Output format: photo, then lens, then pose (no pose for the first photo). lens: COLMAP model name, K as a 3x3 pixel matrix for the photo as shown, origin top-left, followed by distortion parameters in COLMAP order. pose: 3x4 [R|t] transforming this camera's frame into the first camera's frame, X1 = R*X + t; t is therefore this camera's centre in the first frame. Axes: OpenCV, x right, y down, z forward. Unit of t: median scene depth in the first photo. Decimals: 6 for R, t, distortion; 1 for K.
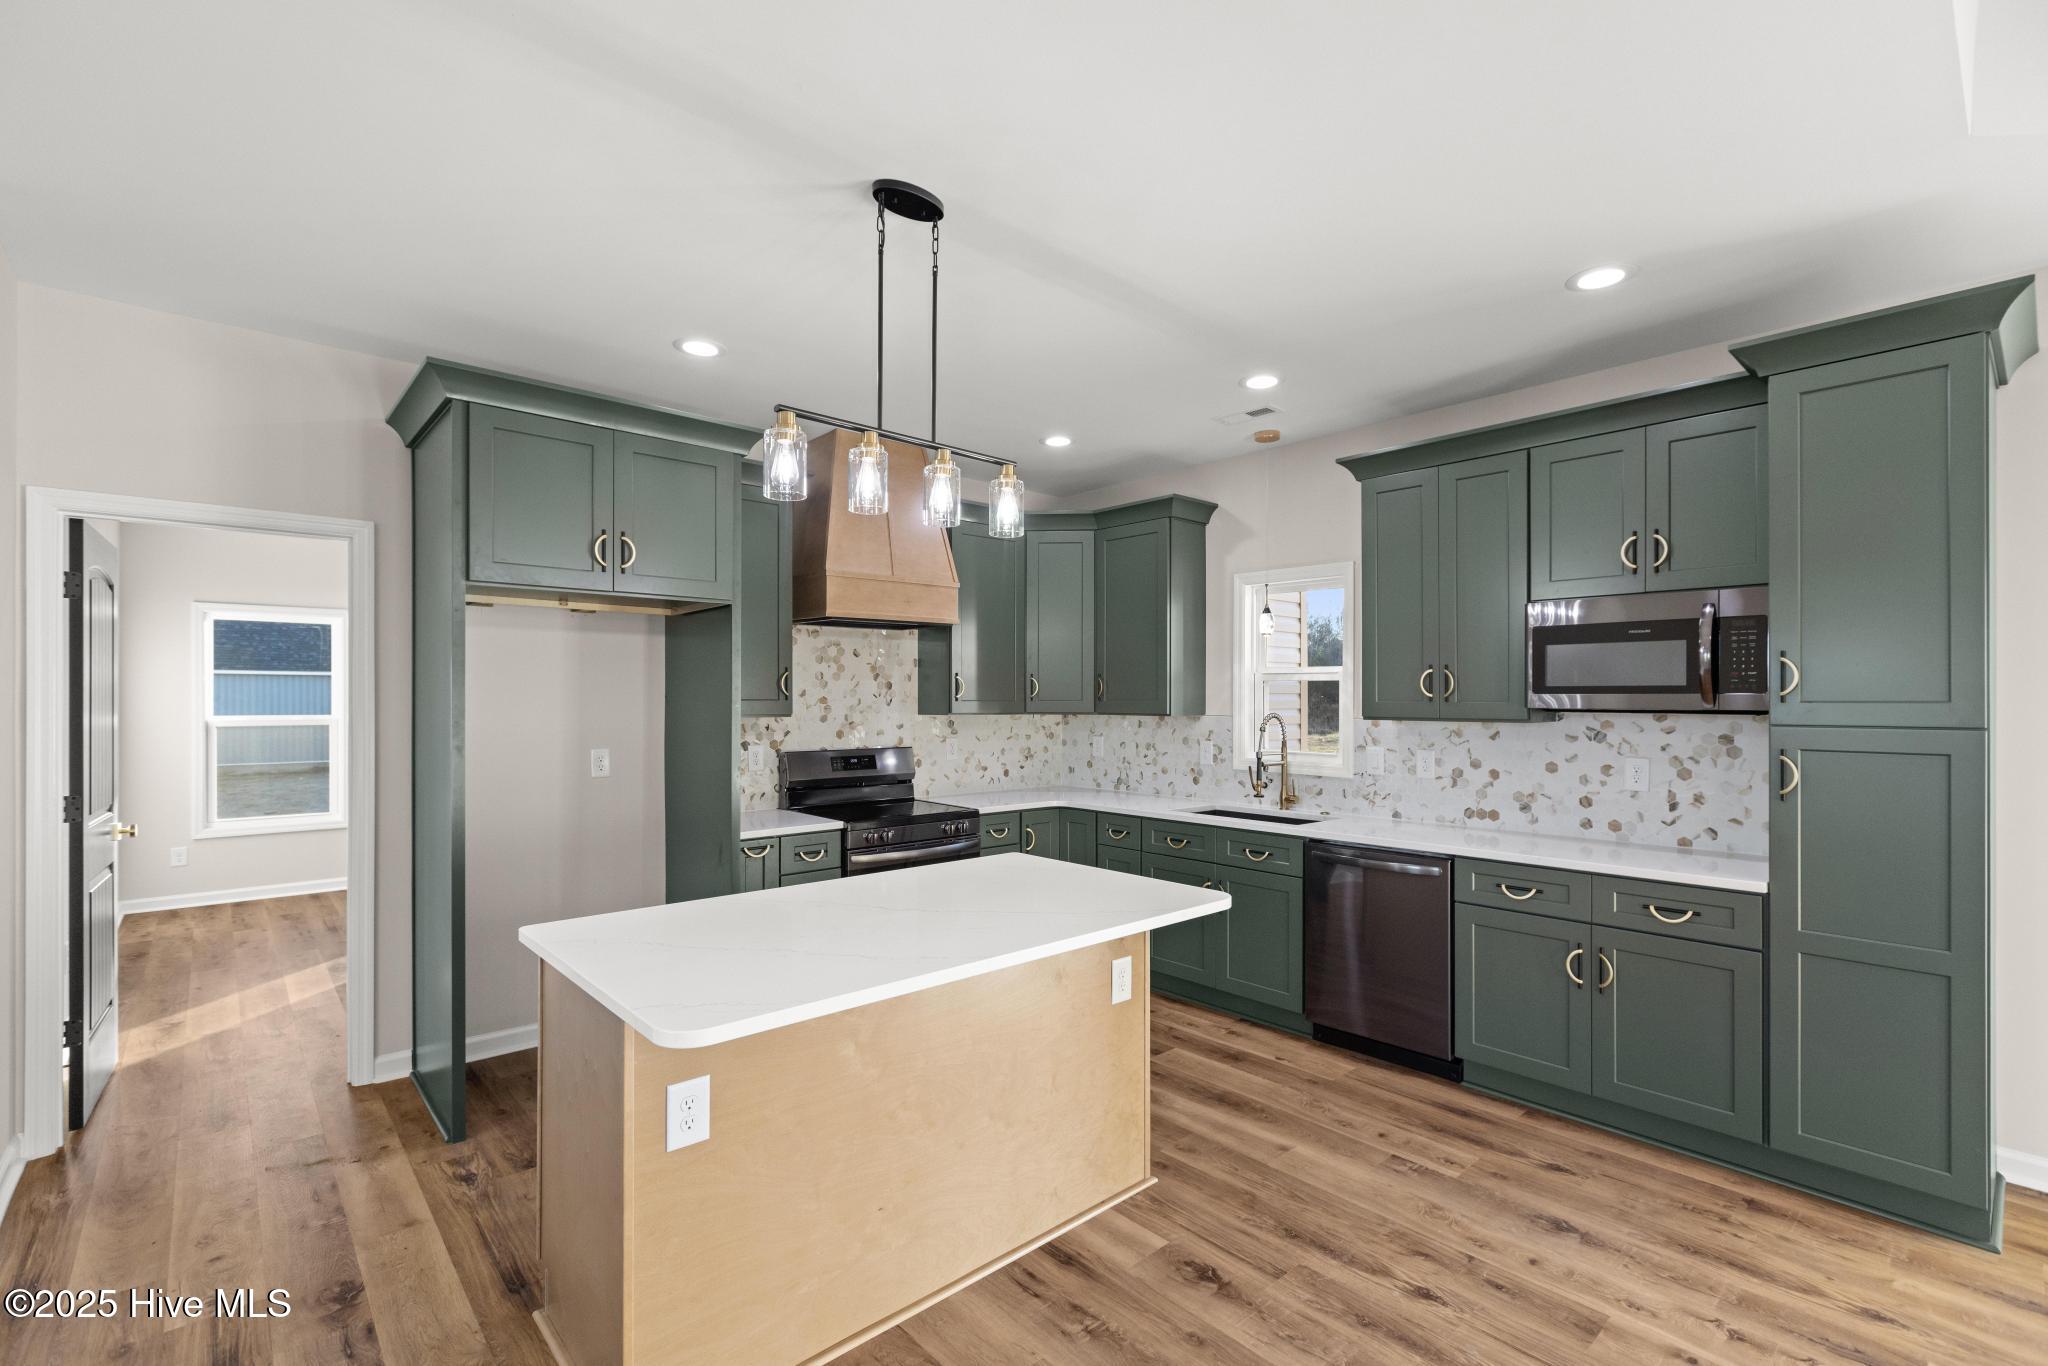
lens RADIAL K [[914.4, 0, 1030.1], [0, 914.4, 695.3], [0, 0, 1]] dist [0.000920, 0.000514]
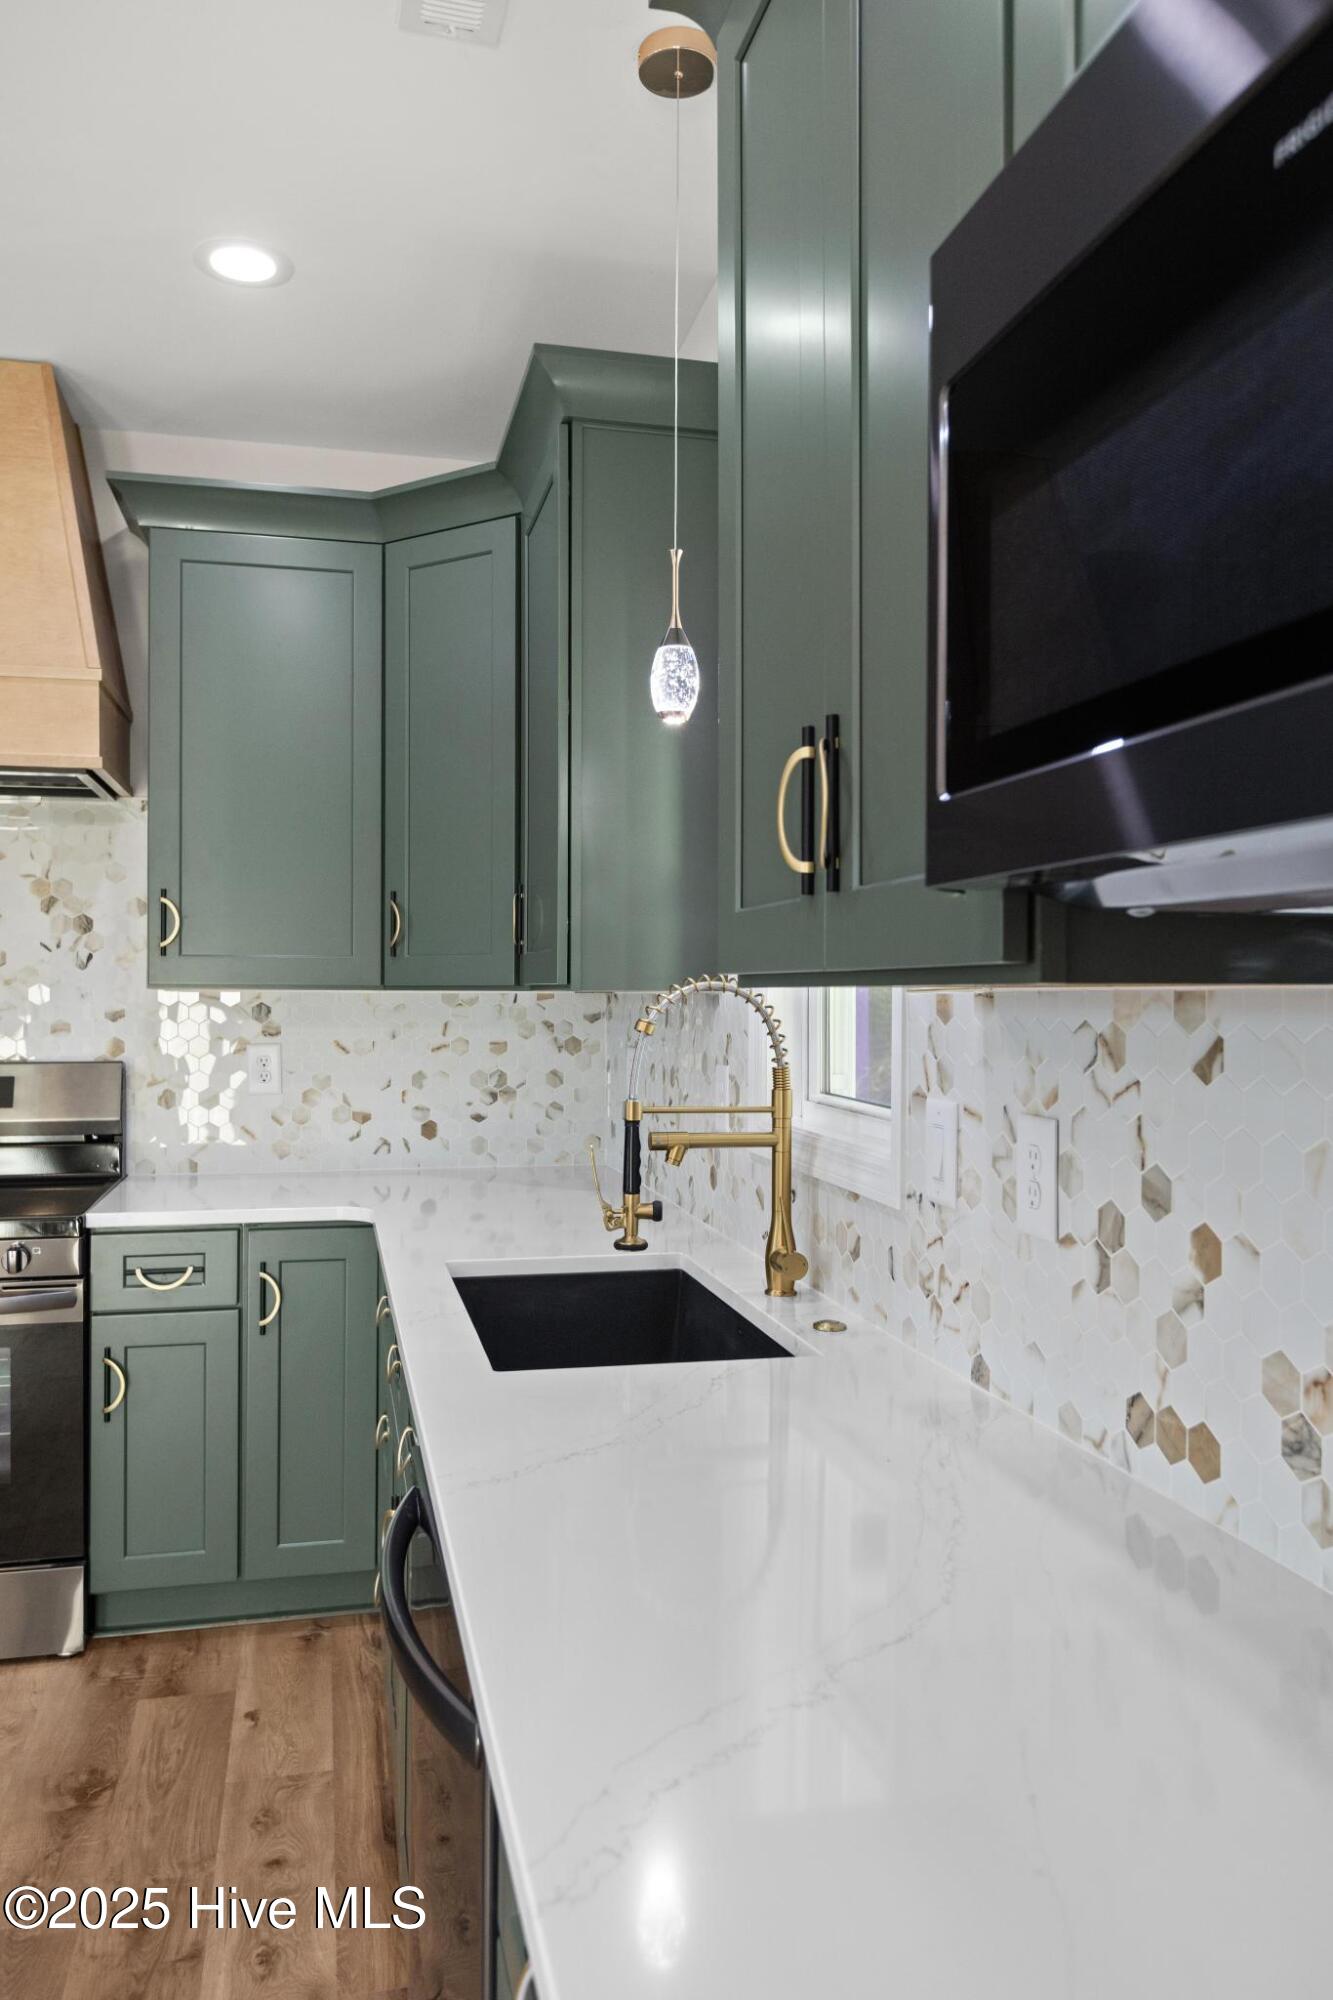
lens RADIAL K [[1428.3, 0, 666.5], [0, 1428.3, 1000.0], [0, 0, 1]] dist [-0.000028, -0.000906]
pose [[0.877869, 0.002424, -0.478894, 0.537365], [0.000801, 0.999978, 0.006530, 0.027590], [0.478900, -0.006116, 0.877848, 0.645173]]
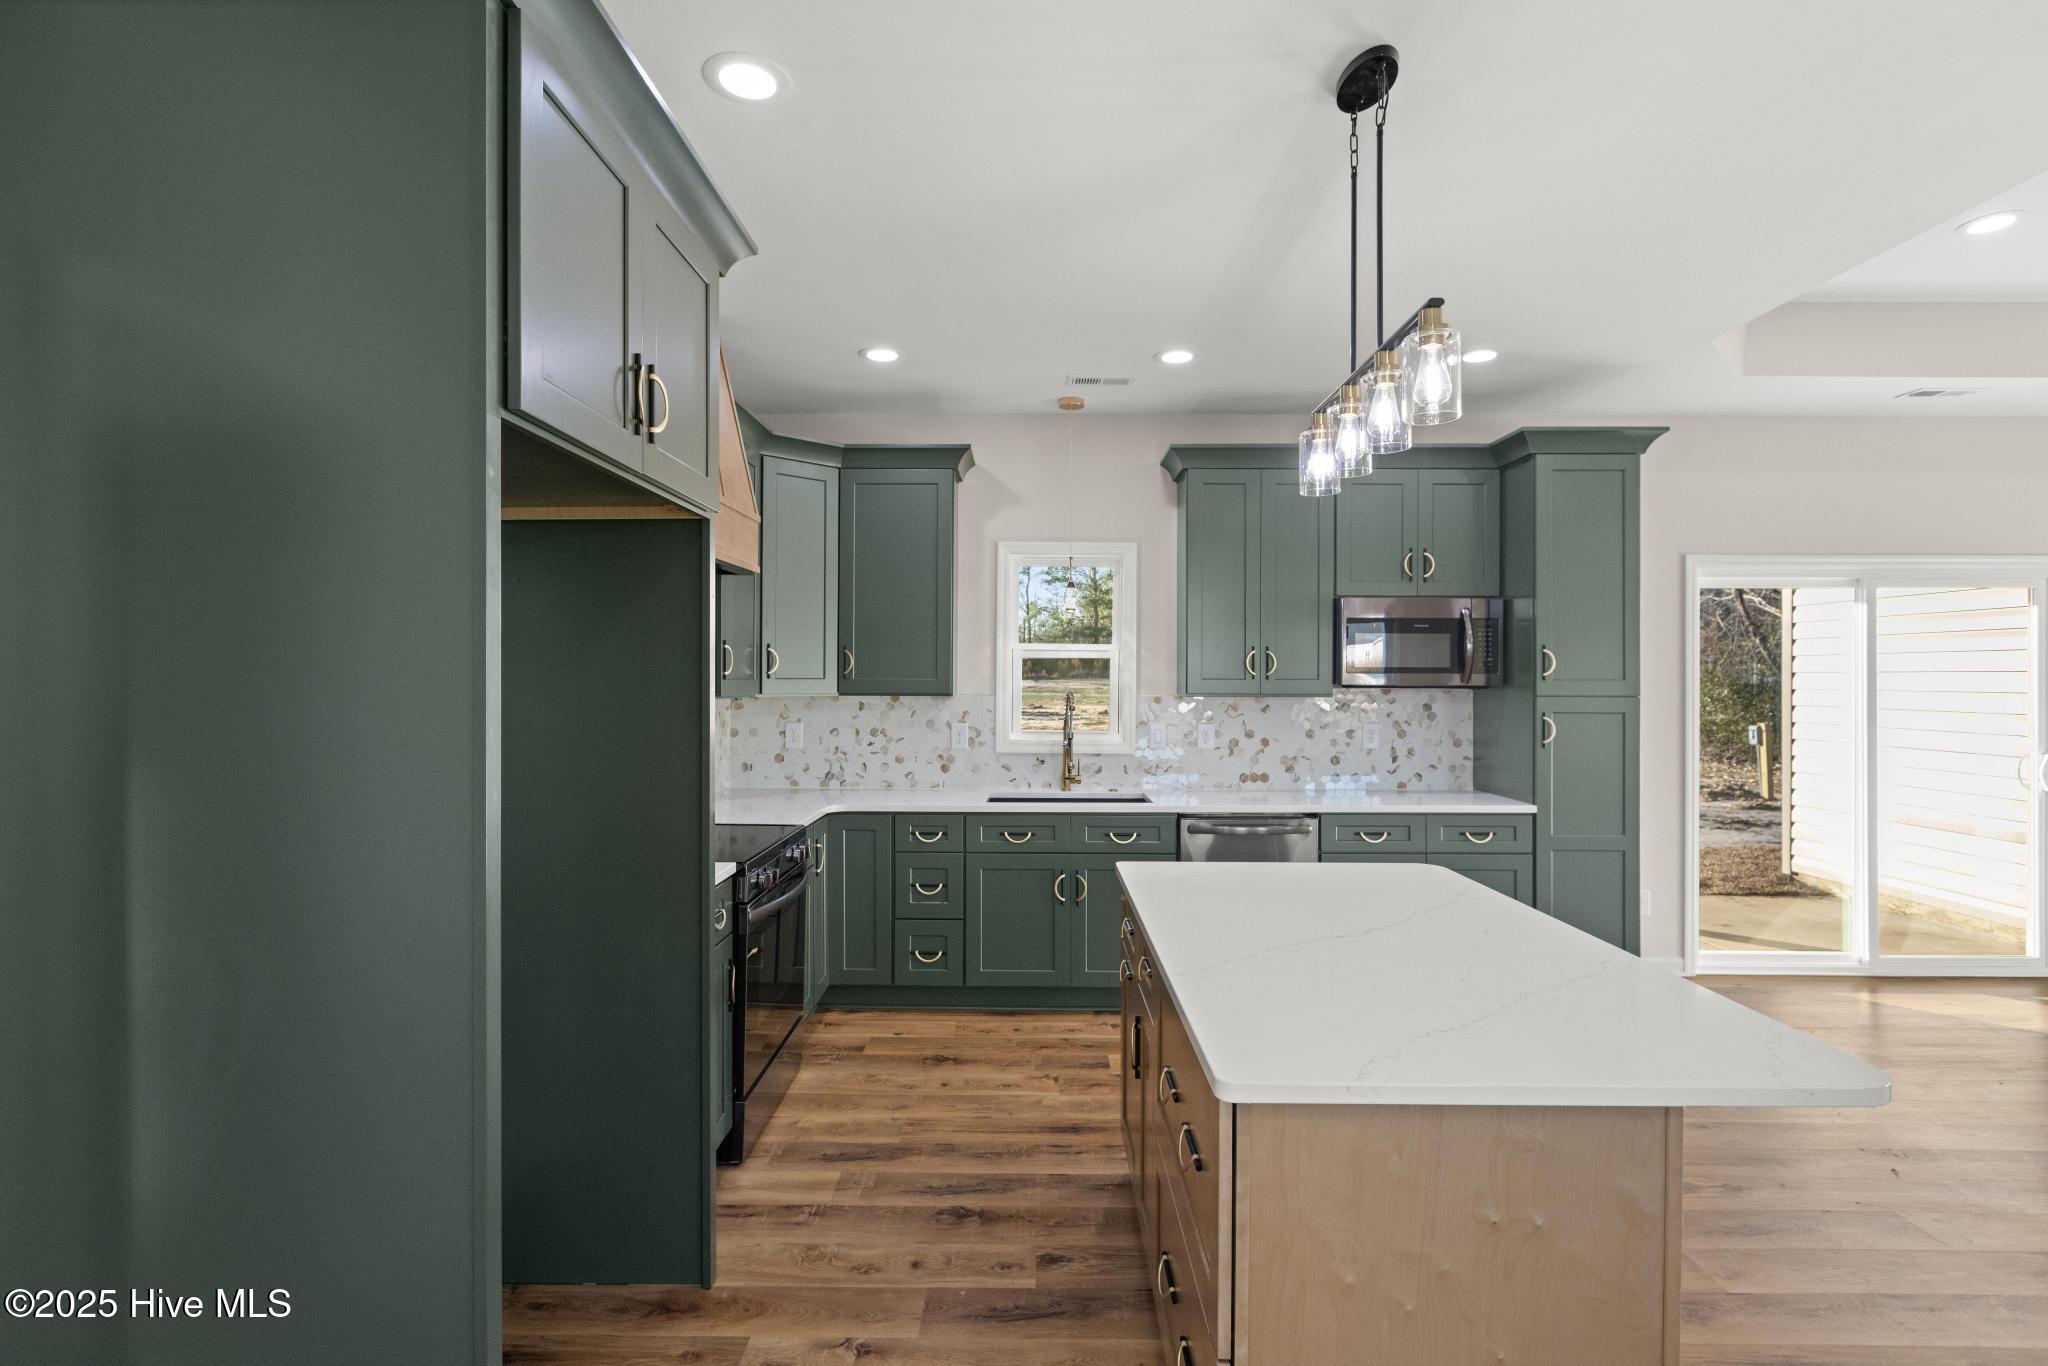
lens RADIAL K [[991.3, 0, 1035.3], [0, 991.3, 670.9], [0, 0, 1]] dist [-0.001174, -0.000413]
pose [[0.672616, 0.005015, 0.739975, -0.596009], [-0.004719, 0.999986, -0.002487, 0.000789], [-0.739977, -0.001819, 0.672630, 0.361874]]
